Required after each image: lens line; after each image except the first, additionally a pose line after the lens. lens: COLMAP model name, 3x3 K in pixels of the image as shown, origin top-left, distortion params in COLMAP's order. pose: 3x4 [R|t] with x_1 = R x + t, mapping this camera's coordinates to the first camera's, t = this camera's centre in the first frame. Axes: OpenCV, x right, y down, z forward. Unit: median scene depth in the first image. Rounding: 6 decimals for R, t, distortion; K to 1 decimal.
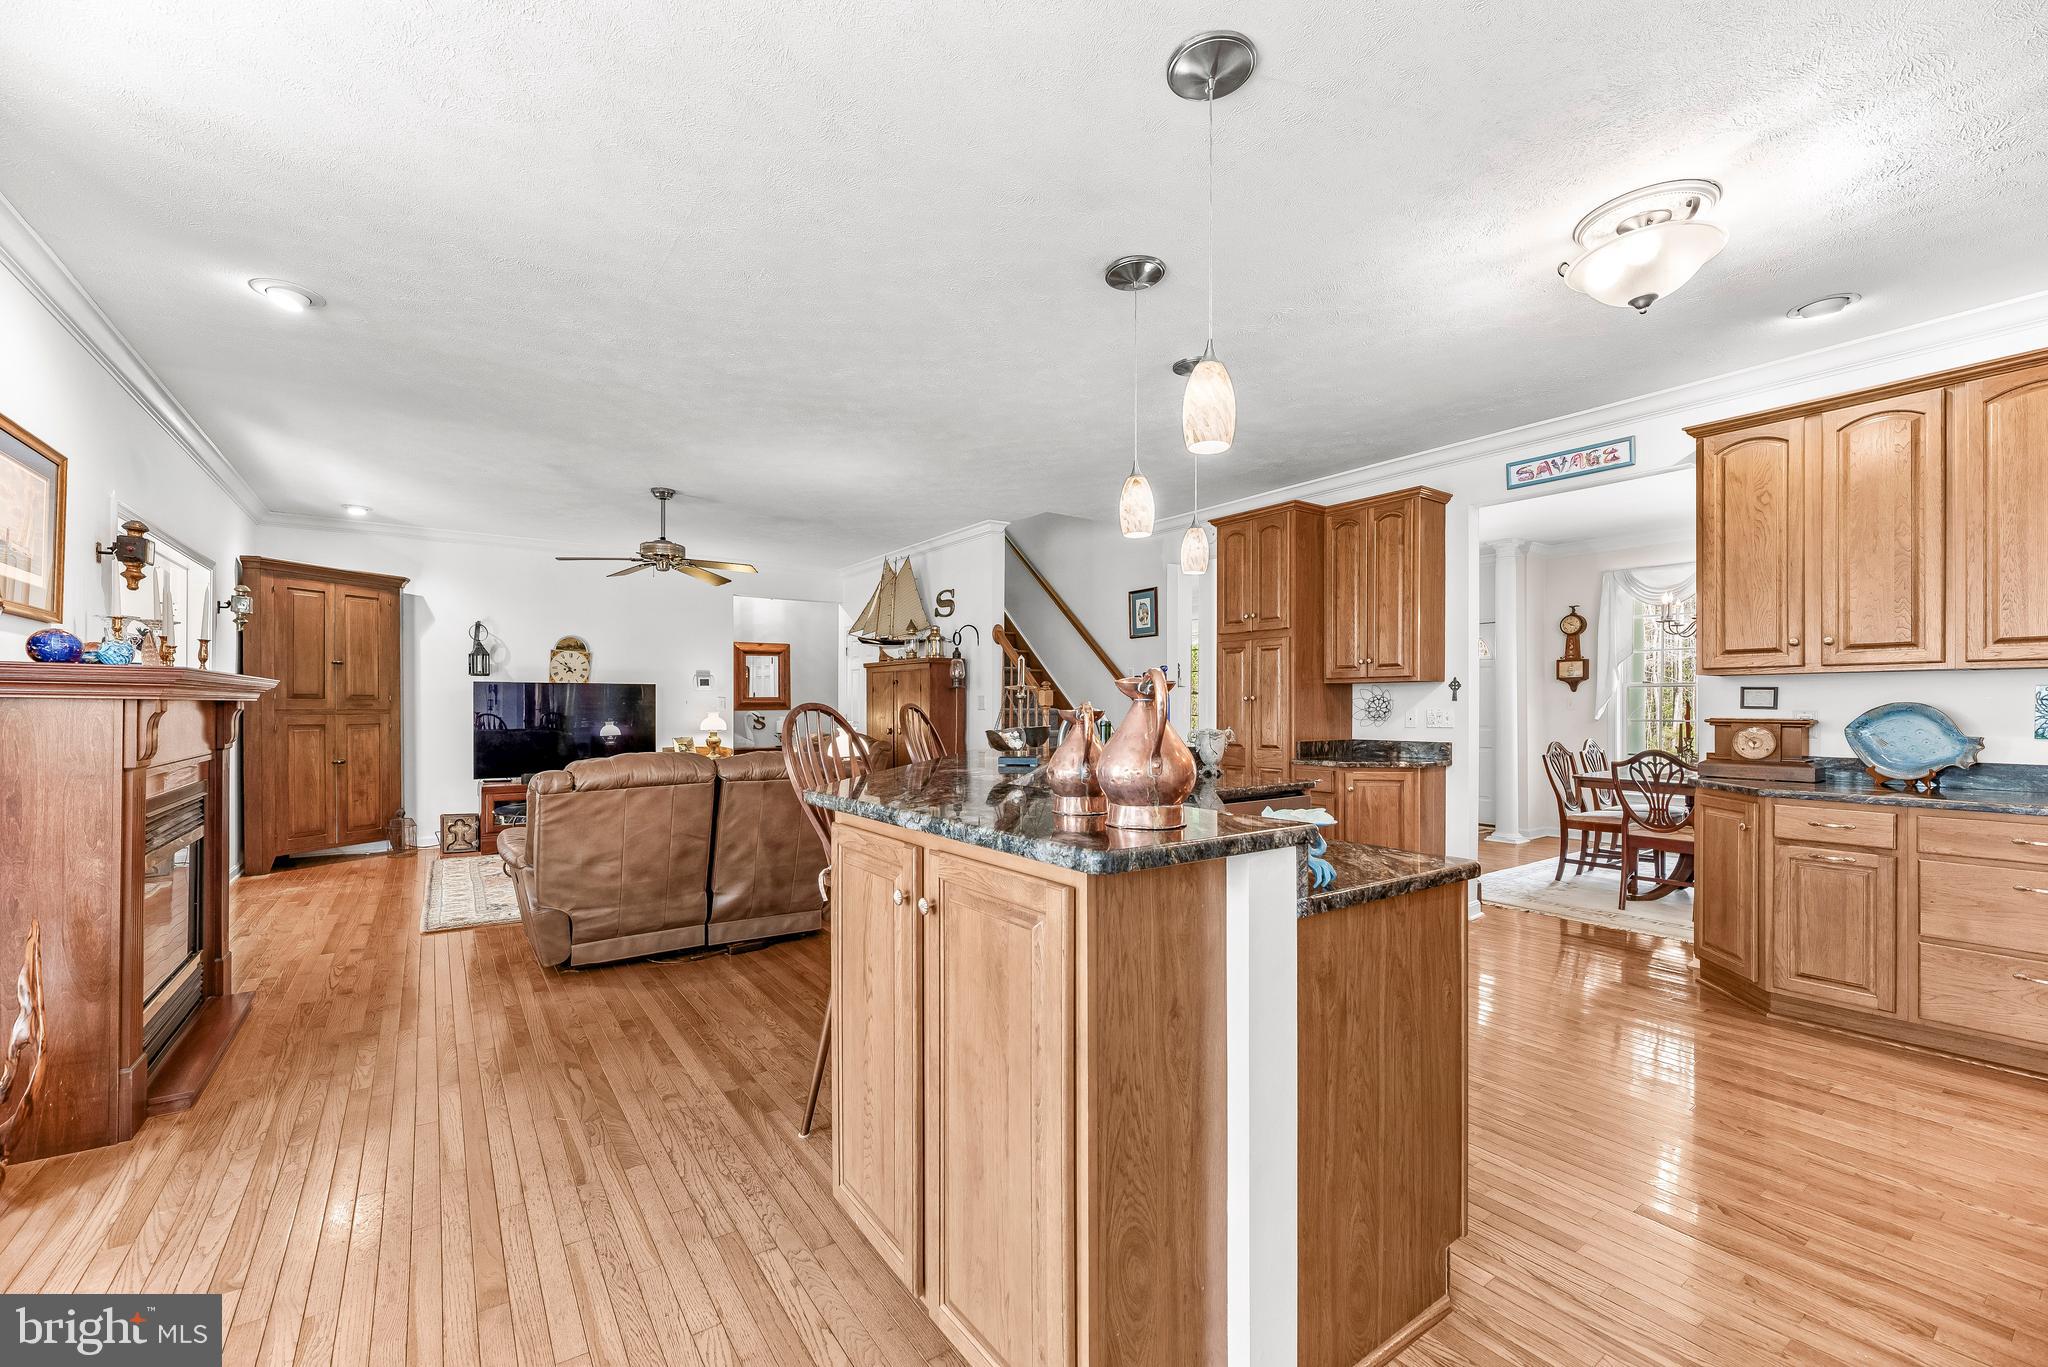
lens RADIAL K [[828.1, 0, 1020.5], [0, 828.1, 701.0], [0, 0, 1]] dist [-0.002919, -0.000357]
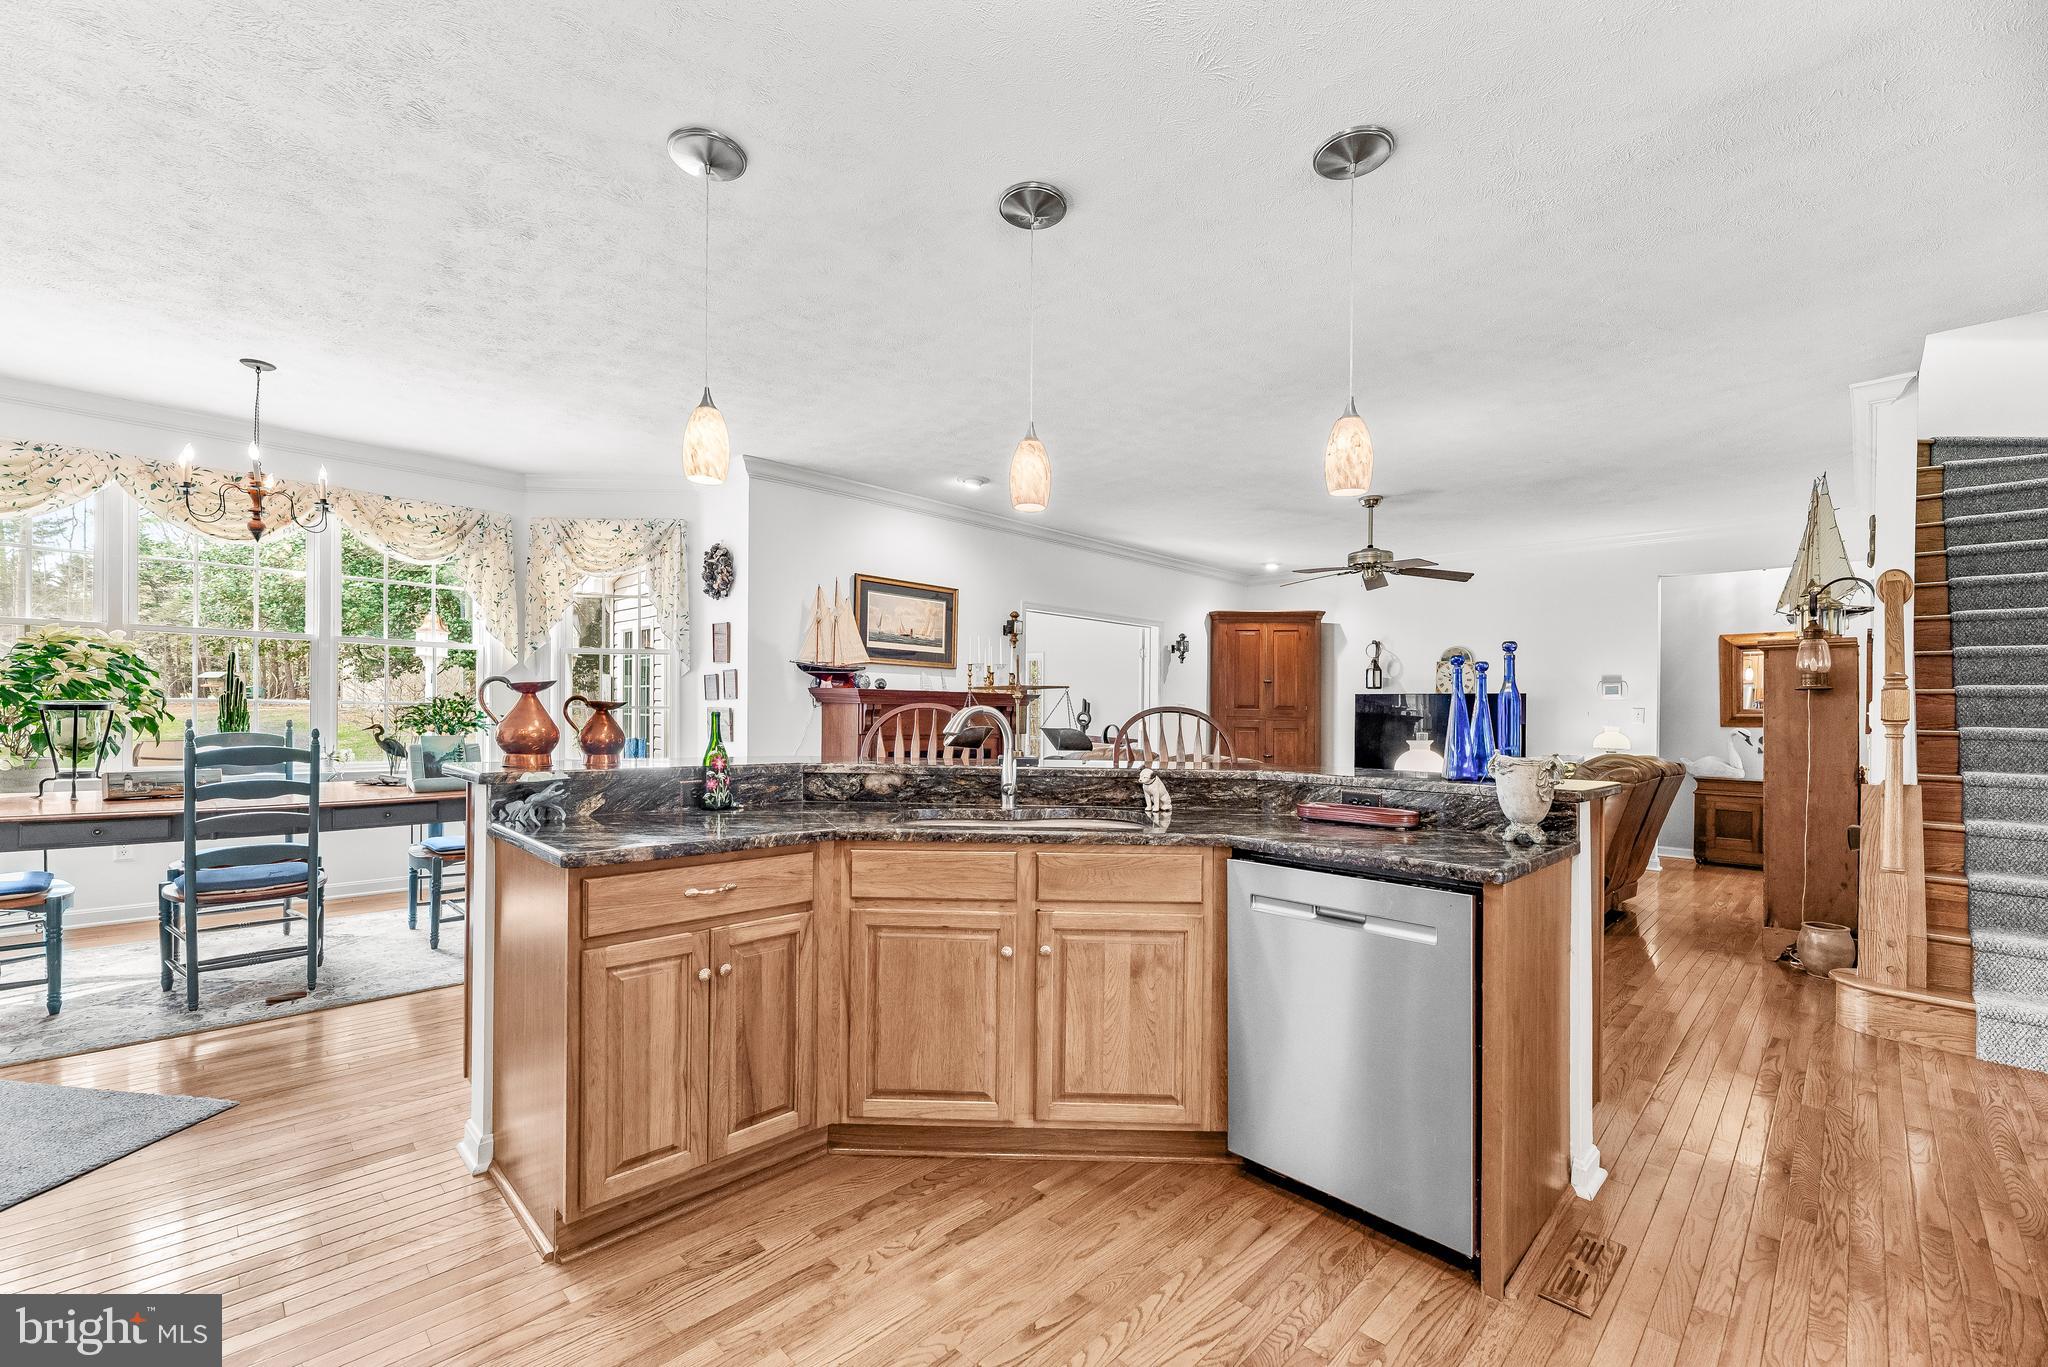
lens RADIAL K [[841.0, 0, 1014.4], [0, 841.0, 721.1], [0, 0, 1]] dist [0.000854, 0.000491]
pose [[0.169093, 0.013164, -0.985512, 0.480608], [-0.009770, 0.999884, 0.011680, 0.005761], [0.985552, 0.007653, 0.169202, 0.392479]]
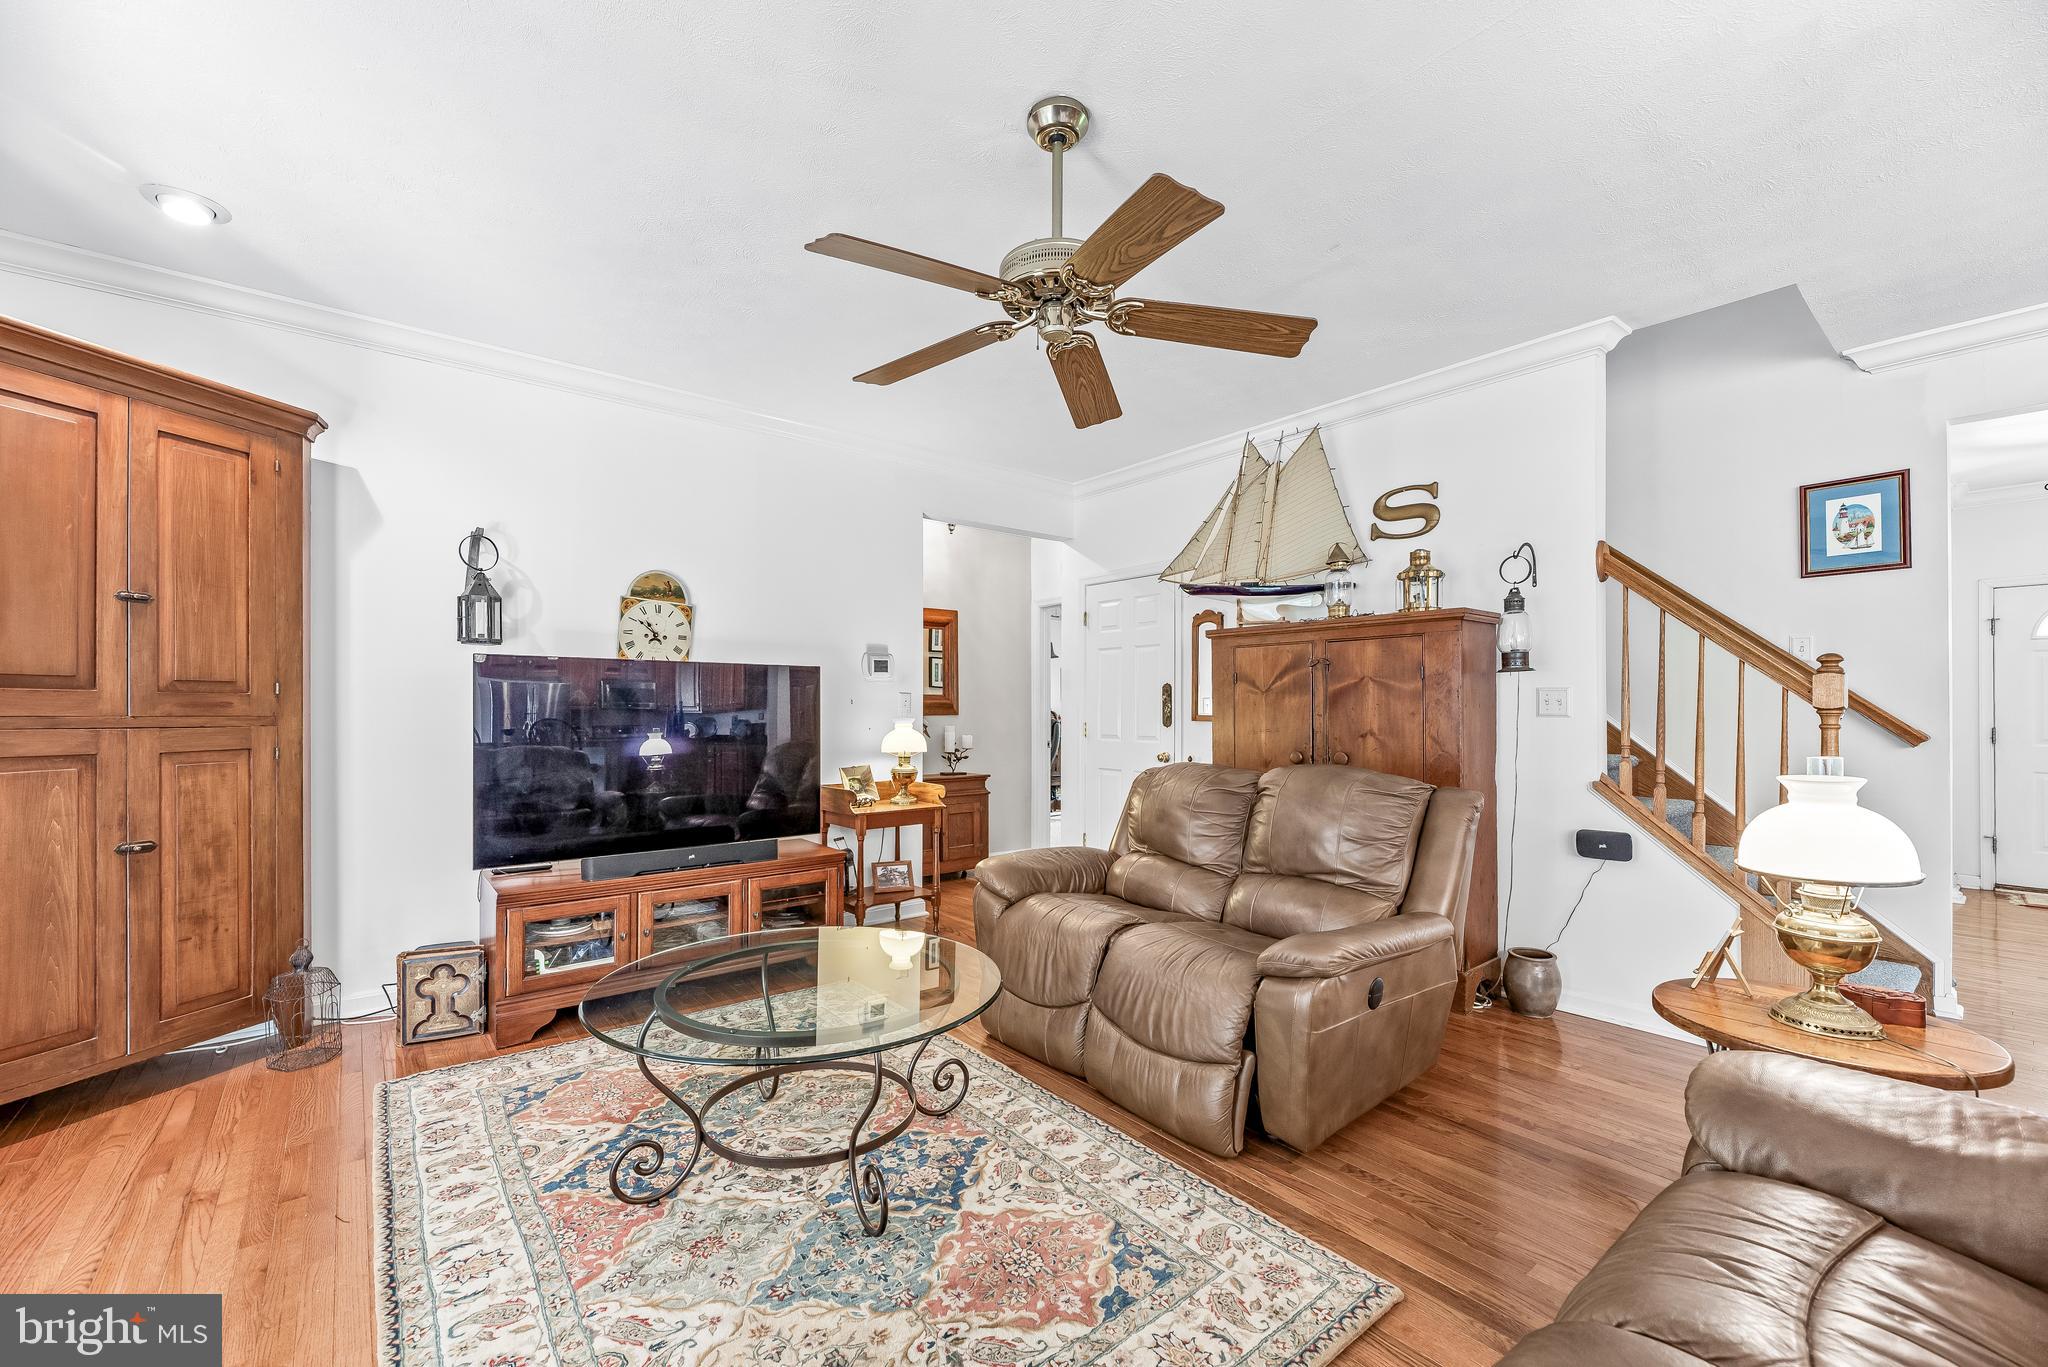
lens RADIAL K [[829.0, 0, 1019.4], [0, 829.0, 698.6], [0, 0, 1]] dist [-0.000428, -0.000015]
pose [[0.997786, 0.001593, 0.066488, -0.460690], [-0.001157, 0.999978, -0.006602, 0.004468], [-0.066497, 0.006510, 0.997765, 0.617645]]
